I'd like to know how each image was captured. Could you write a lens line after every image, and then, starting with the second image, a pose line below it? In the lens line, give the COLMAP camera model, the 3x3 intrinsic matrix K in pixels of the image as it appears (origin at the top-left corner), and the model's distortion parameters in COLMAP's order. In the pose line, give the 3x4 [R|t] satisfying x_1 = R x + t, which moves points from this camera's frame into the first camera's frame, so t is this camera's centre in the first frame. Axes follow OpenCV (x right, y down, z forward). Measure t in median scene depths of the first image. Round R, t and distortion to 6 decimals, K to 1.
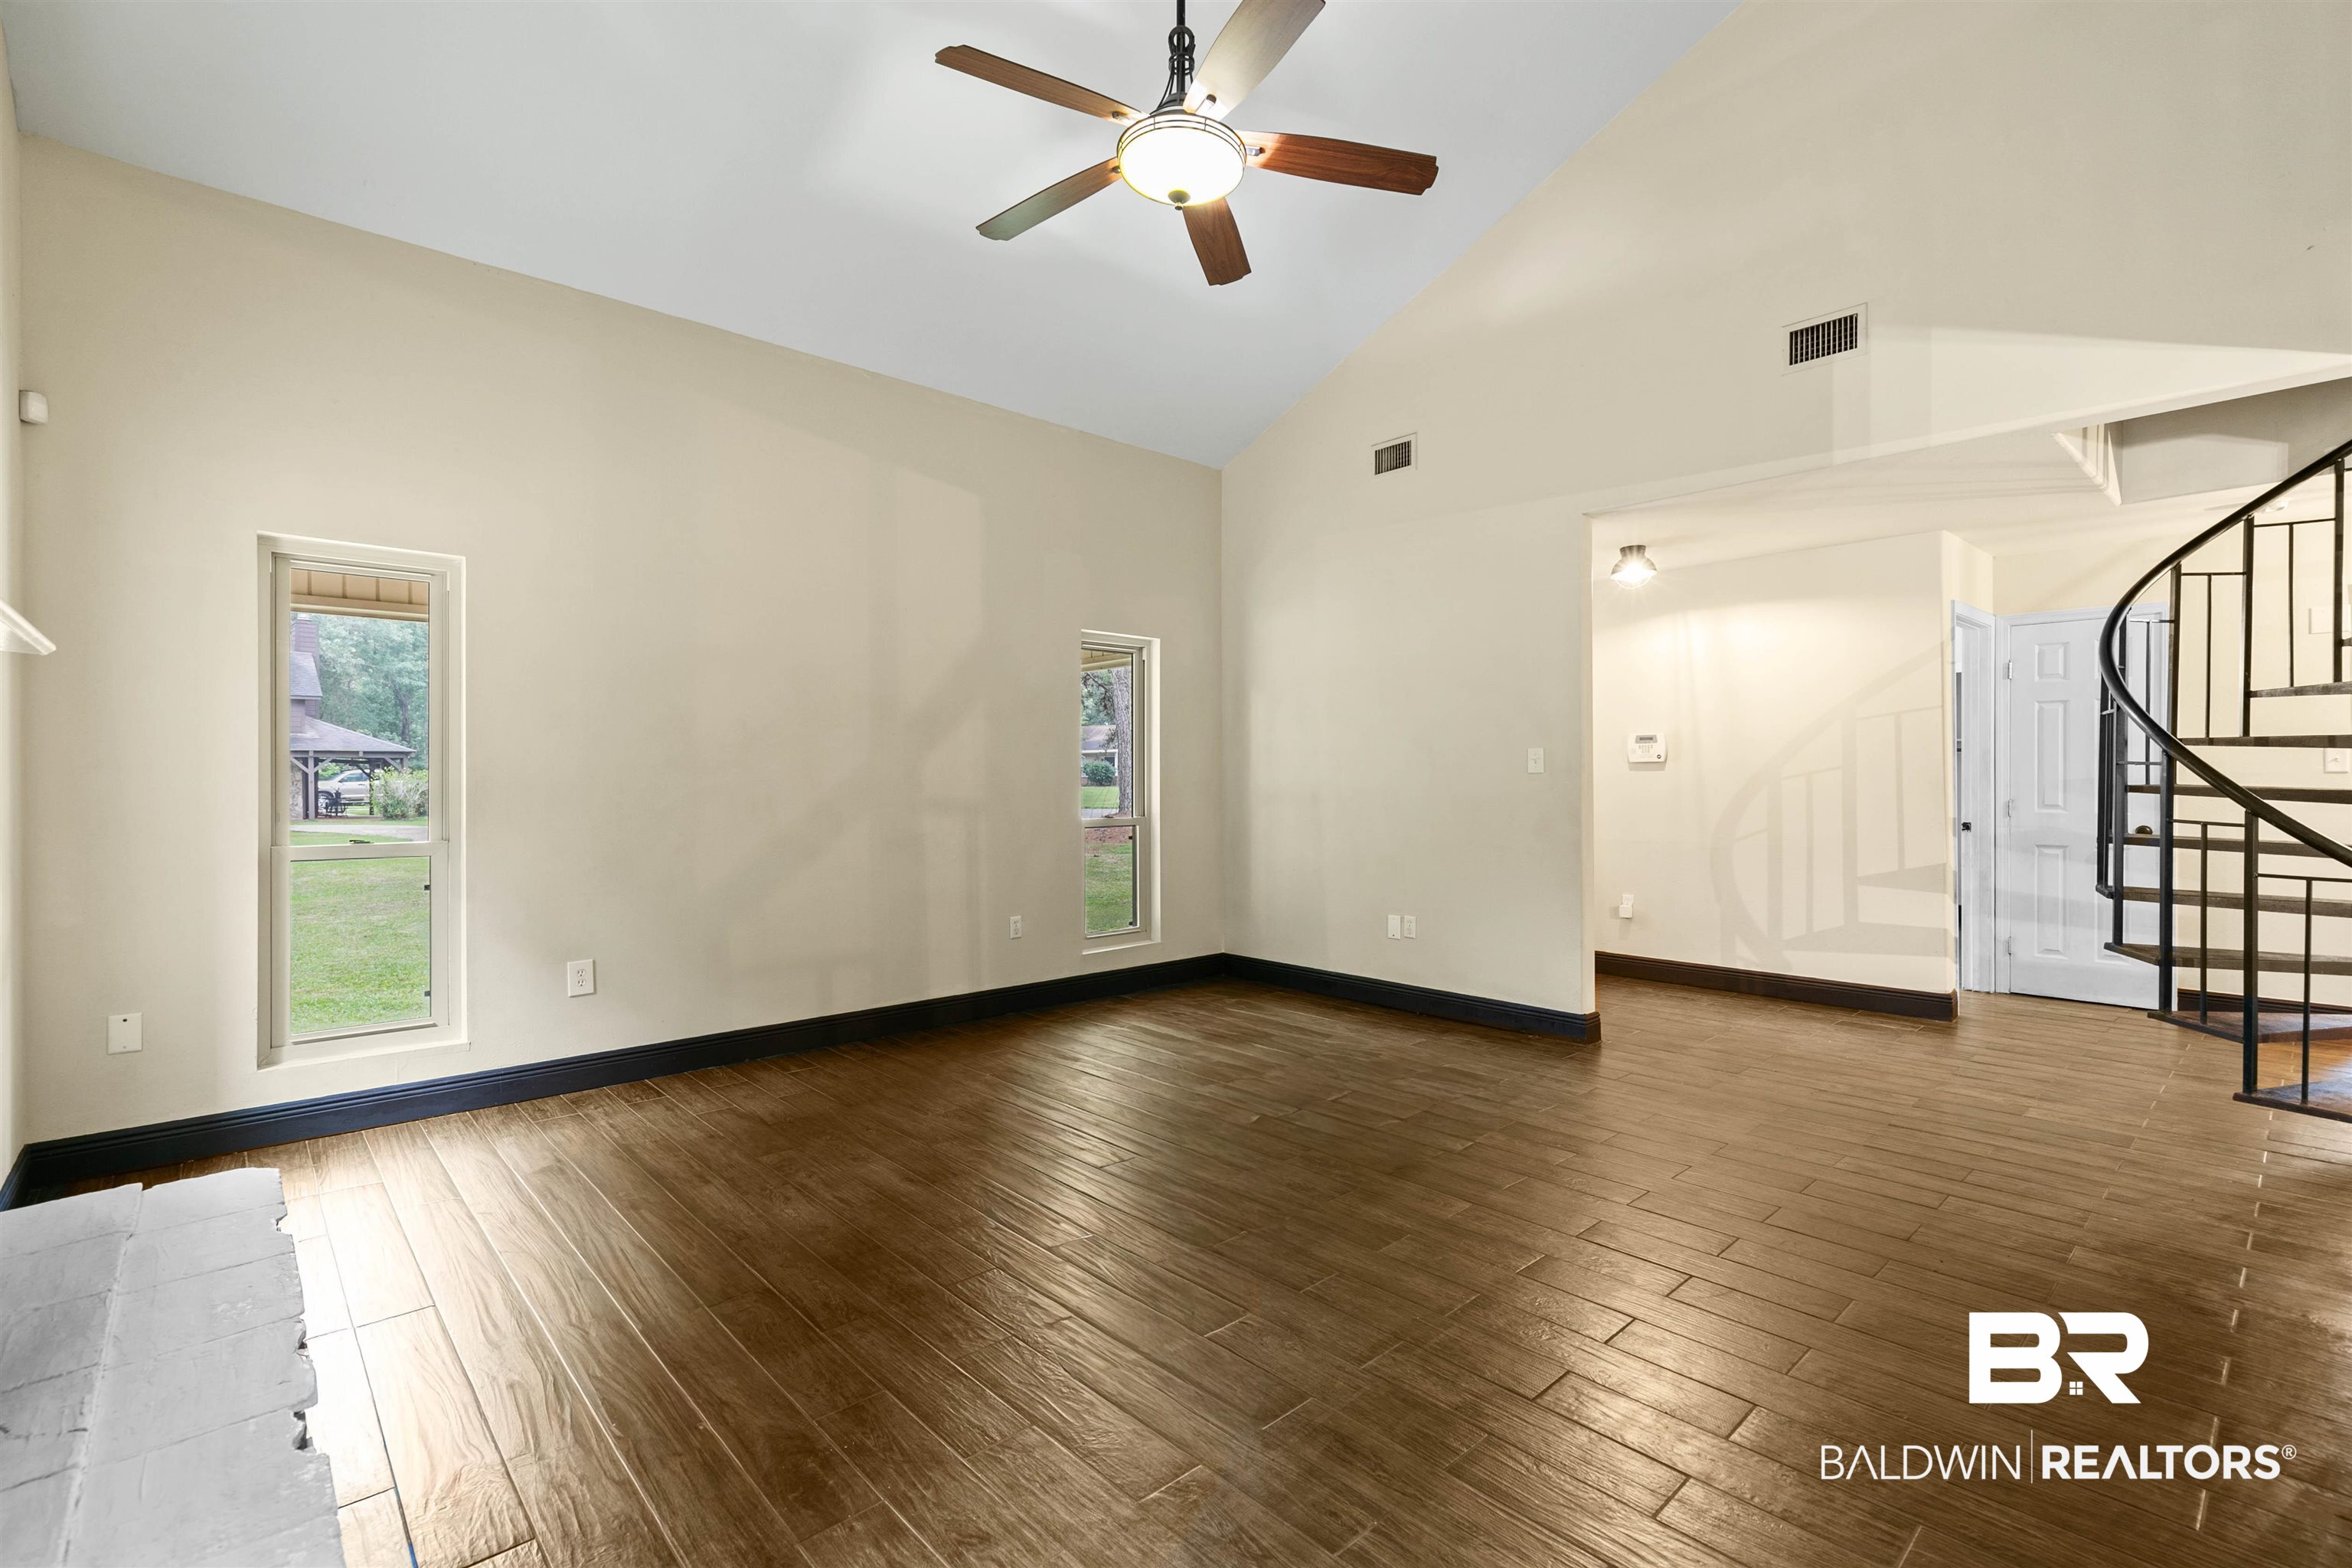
lens RADIAL K [[1050.2, 0, 1174.6], [0, 1050.2, 781.6], [0, 0, 1]] dist [0.005999, -0.000690]
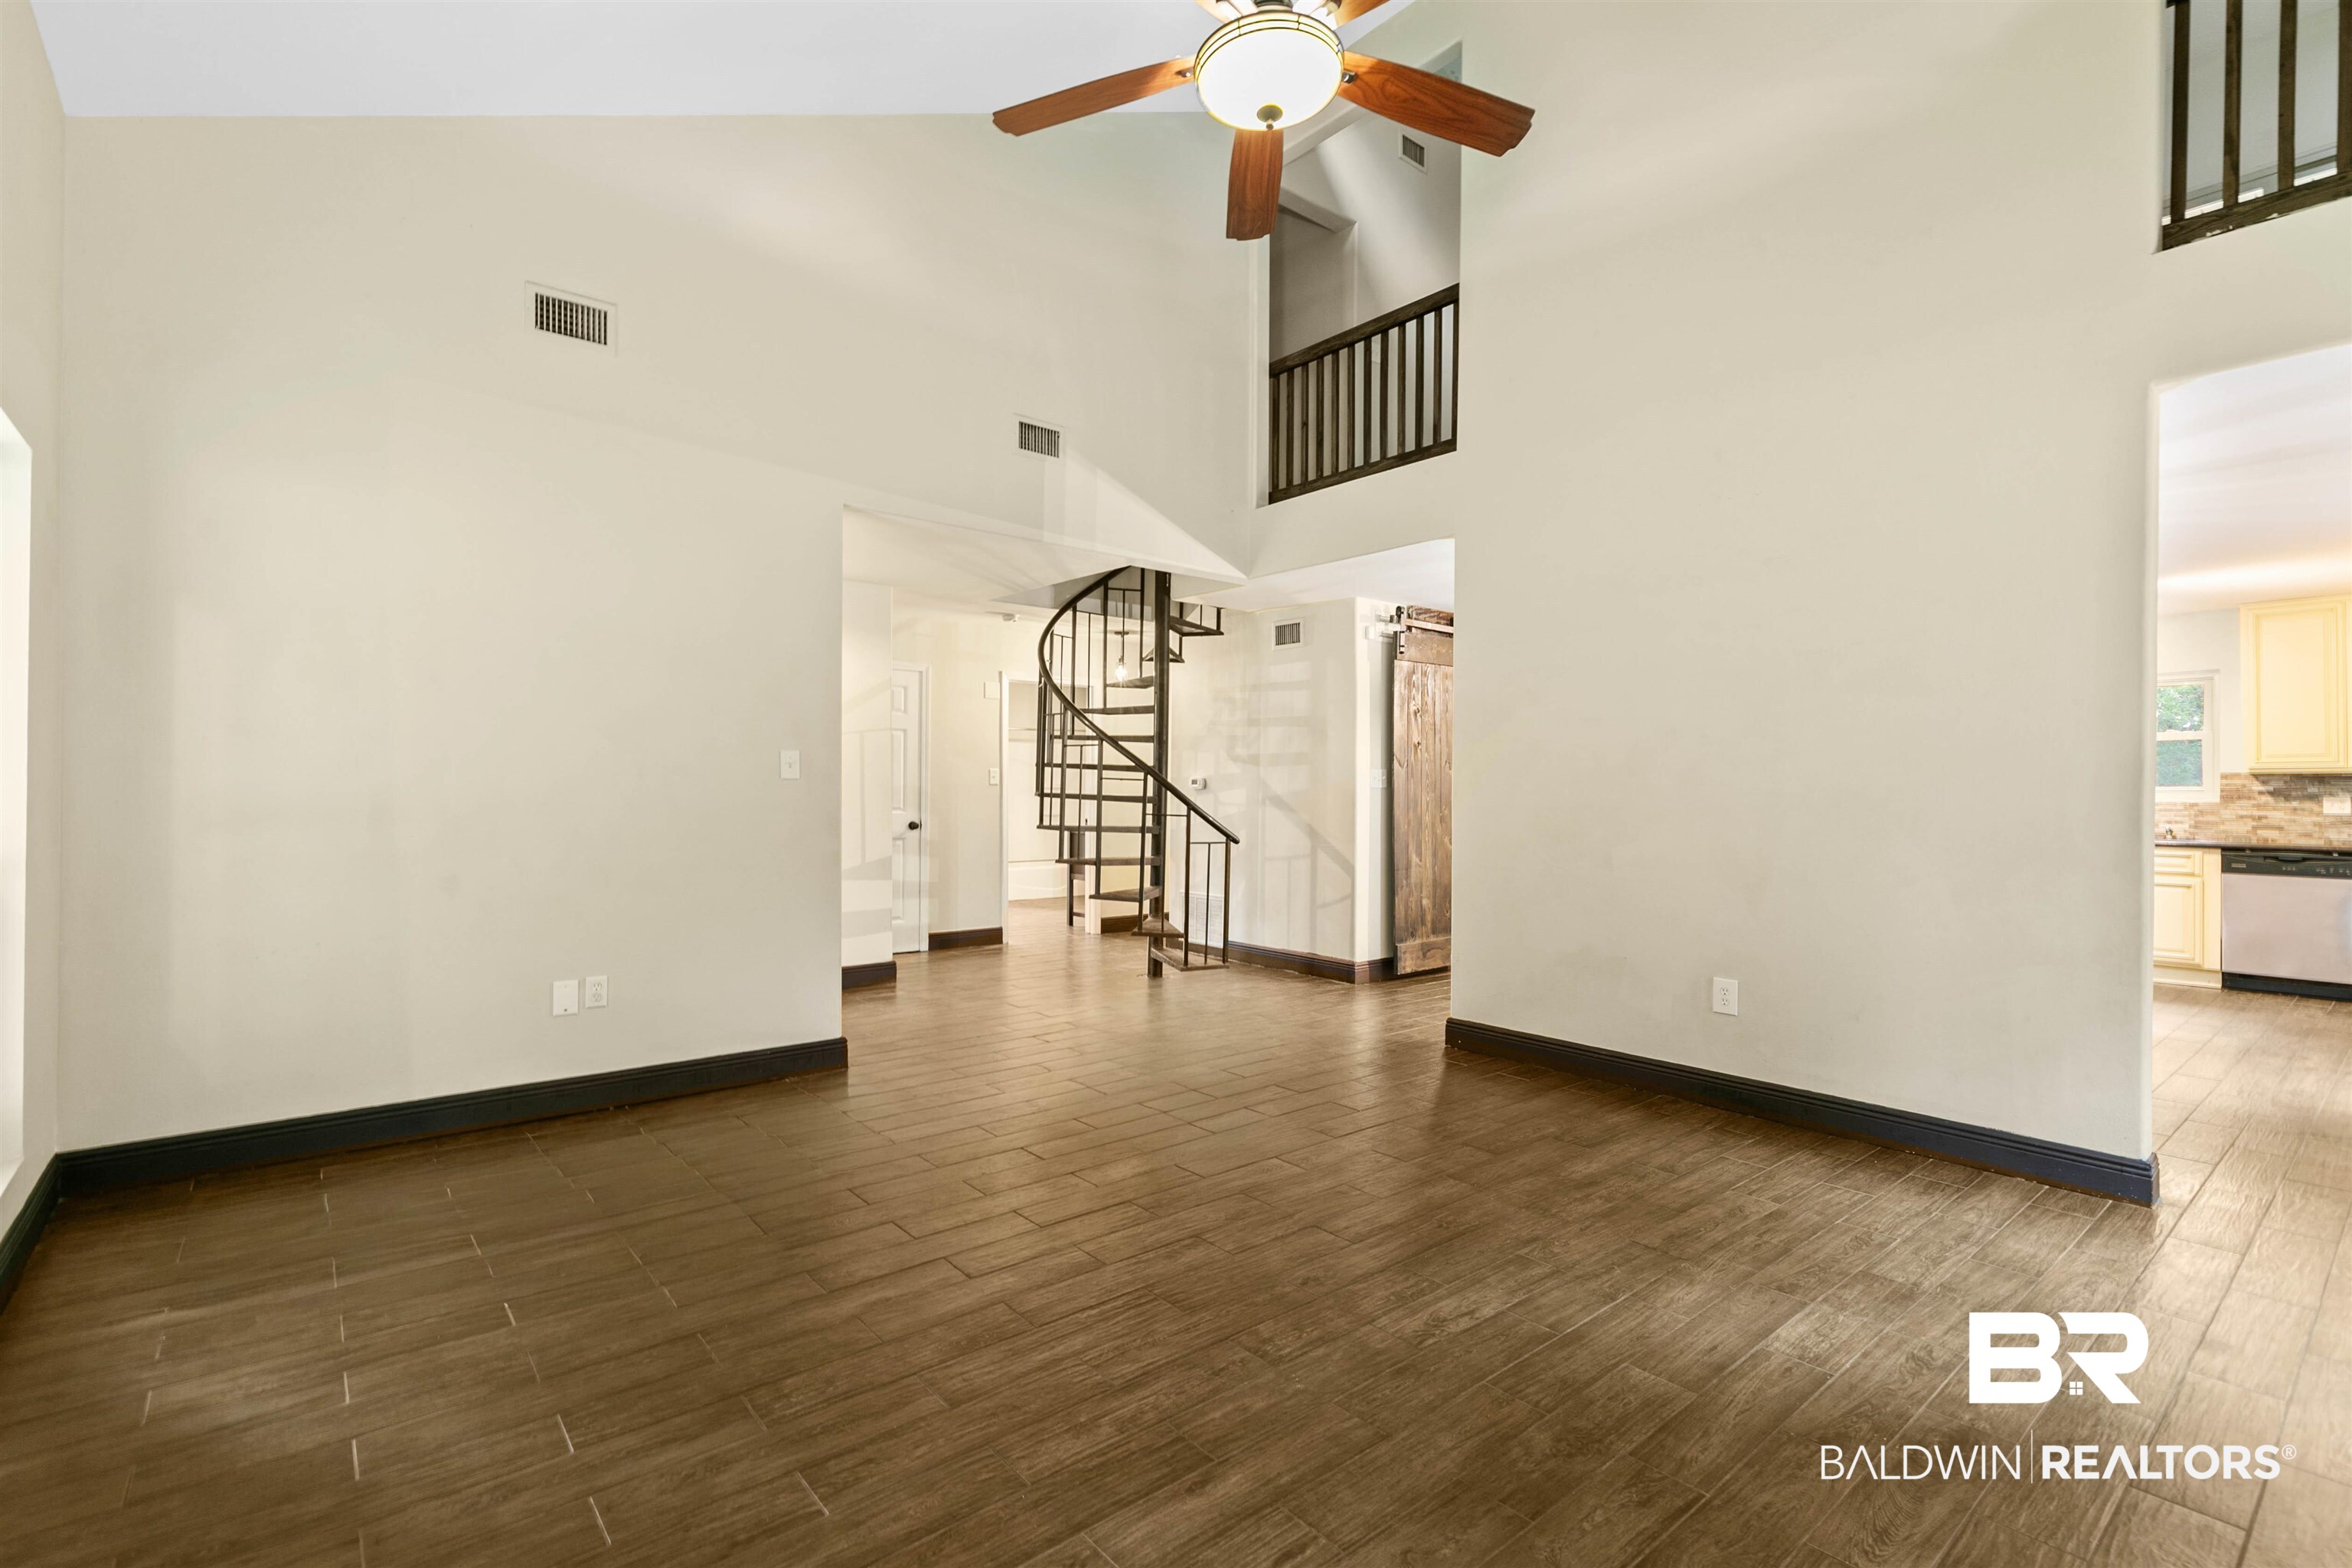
lens RADIAL K [[1078.6, 0, 1179.8], [0, 1078.6, 777.8], [0, 0, 1]] dist [0.014007, -0.000669]
pose [[0.039423, 0.011992, 0.999151, -0.603030], [-0.005193, 0.999917, -0.011797, -0.000198], [-0.999209, -0.004723, 0.039482, 0.703334]]
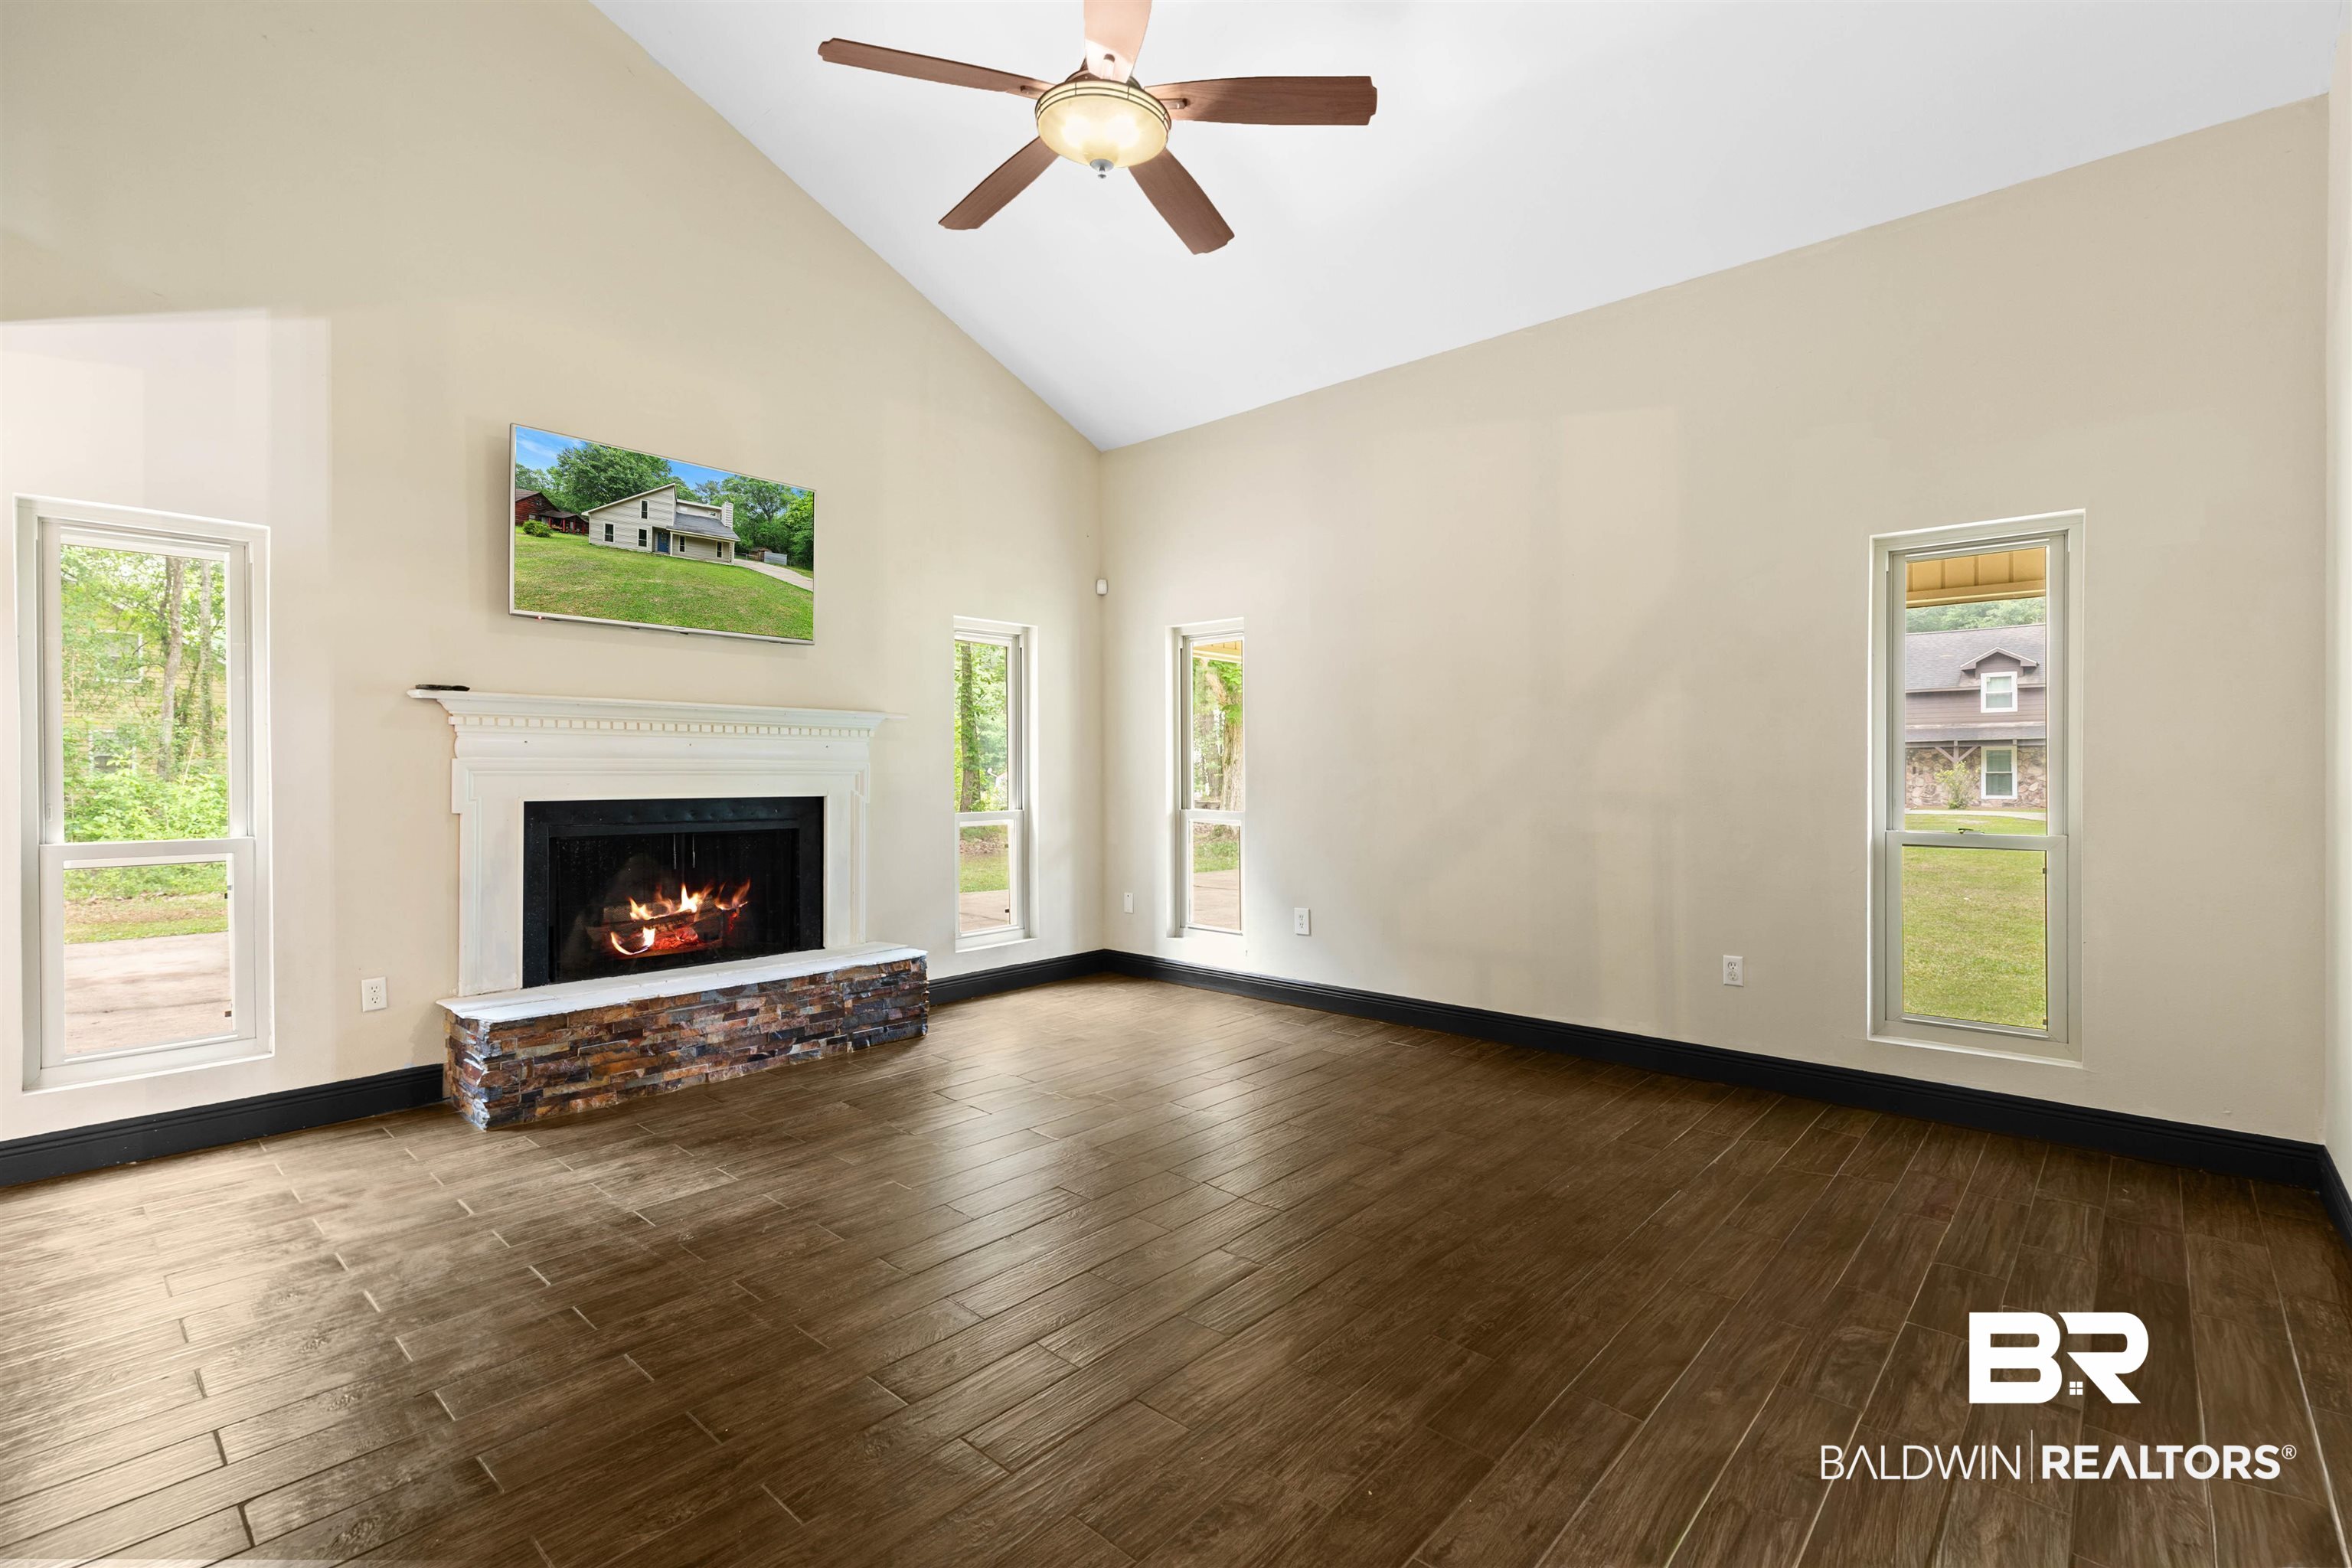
lens RADIAL K [[1059.6, 0, 1181.1], [0, 1059.6, 758.7], [0, 0, 1]] dist [0.004073, -0.000439]
pose [[0.098857, -0.006867, -0.995078, 0.674221], [0.001482, 0.999976, -0.006754, -0.006487], [0.995101, -0.000807, 0.098864, 0.663912]]
